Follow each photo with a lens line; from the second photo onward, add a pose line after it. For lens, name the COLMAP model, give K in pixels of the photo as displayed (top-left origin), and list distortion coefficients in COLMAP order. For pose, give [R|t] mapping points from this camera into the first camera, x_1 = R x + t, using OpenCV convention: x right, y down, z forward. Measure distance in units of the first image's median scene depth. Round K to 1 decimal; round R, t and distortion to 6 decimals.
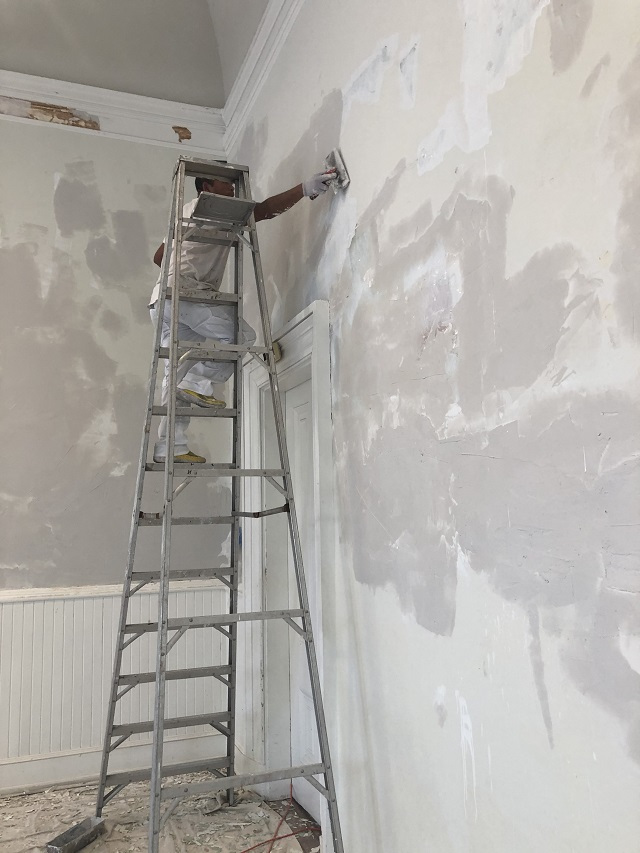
lens RADIAL K [[699.8, 0, 315.9], [0, 699.8, 423.3], [0, 0, 1]] dist [0.046474, -0.052928]
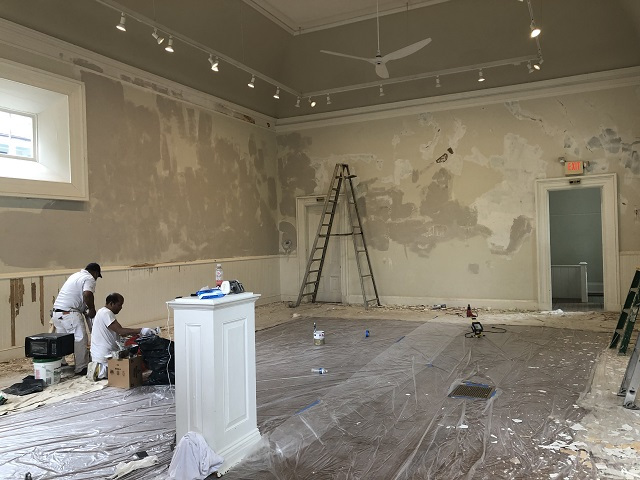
lens RADIAL K [[525.0, 0, 318.8], [0, 525.0, 239.3], [0, 0, 1]] dist [0.046474, -0.052928]
pose [[0.749464, 0.002168, 0.662042, -3.578765], [-0.069048, 0.994797, 0.074908, -0.155461], [-0.658435, -0.101854, 0.745714, -2.334367]]
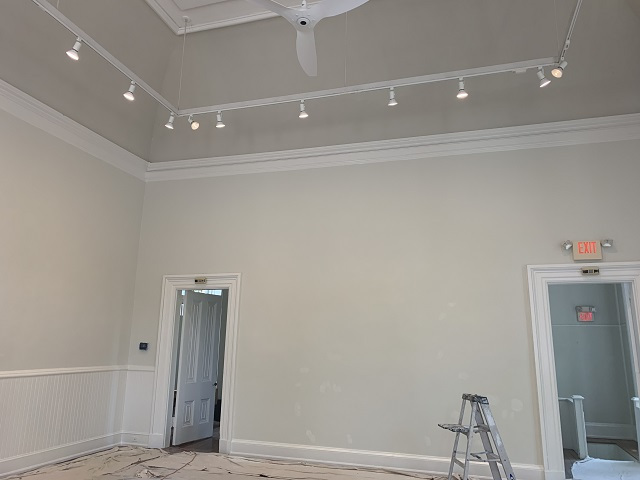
lens RADIAL K [[494.7, 0, 314.8], [0, 494.7, 240.8], [0, 0, 1]] dist [0.035113, -0.006086]
pose [[0.622880, 0.195754, 0.757430, -2.135509], [-0.127218, 0.980646, -0.148824, -0.027764], [-0.771904, -0.003660, 0.635729, -1.034682]]
